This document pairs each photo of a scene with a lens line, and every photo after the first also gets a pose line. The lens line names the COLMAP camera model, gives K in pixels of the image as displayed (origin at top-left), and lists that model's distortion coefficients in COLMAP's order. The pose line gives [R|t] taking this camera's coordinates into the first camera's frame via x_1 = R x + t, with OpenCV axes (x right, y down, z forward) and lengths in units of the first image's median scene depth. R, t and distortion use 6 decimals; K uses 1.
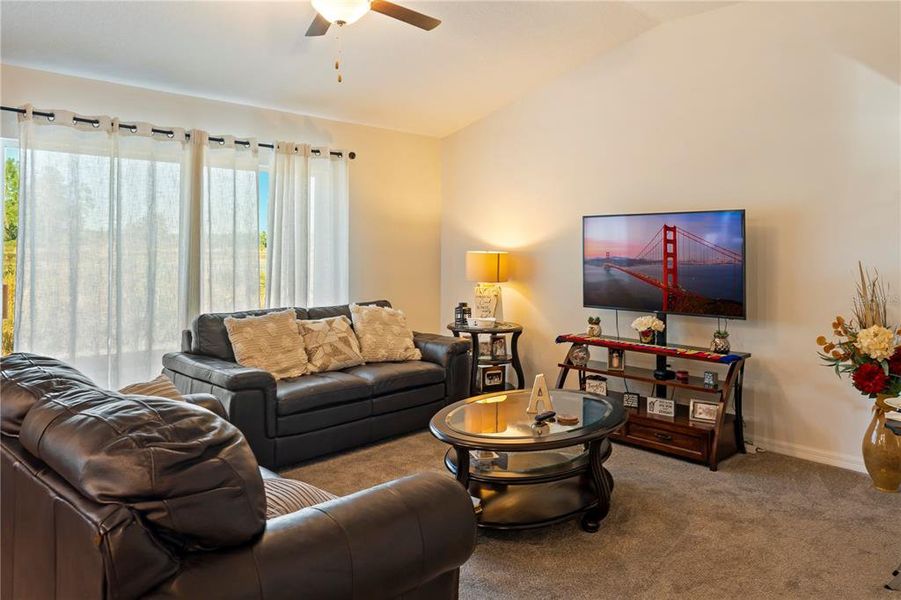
lens RADIAL K [[618.7, 0, 457.3], [0, 618.7, 292.1], [0, 0, 1]] dist [-0.008365, 0.003991]
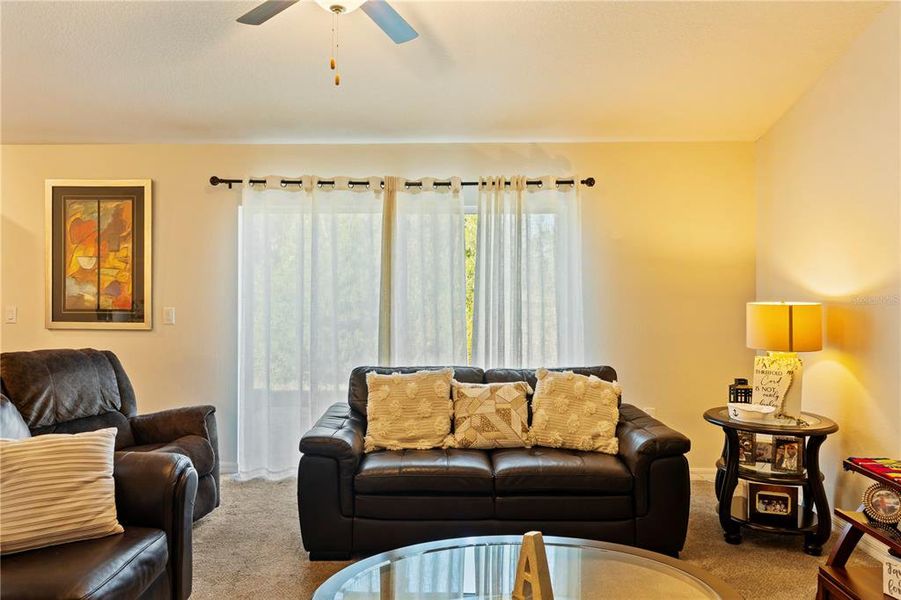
lens RADIAL K [[618.7, 0, 450.1], [0, 618.7, 307.9], [0, 0, 1]] dist [-0.008365, 0.003991]
pose [[0.697792, 0.013044, -0.716182, 0.324590], [-0.048838, 0.998374, -0.029400, -0.029488], [0.714634, 0.055492, 0.697294, 0.372568]]
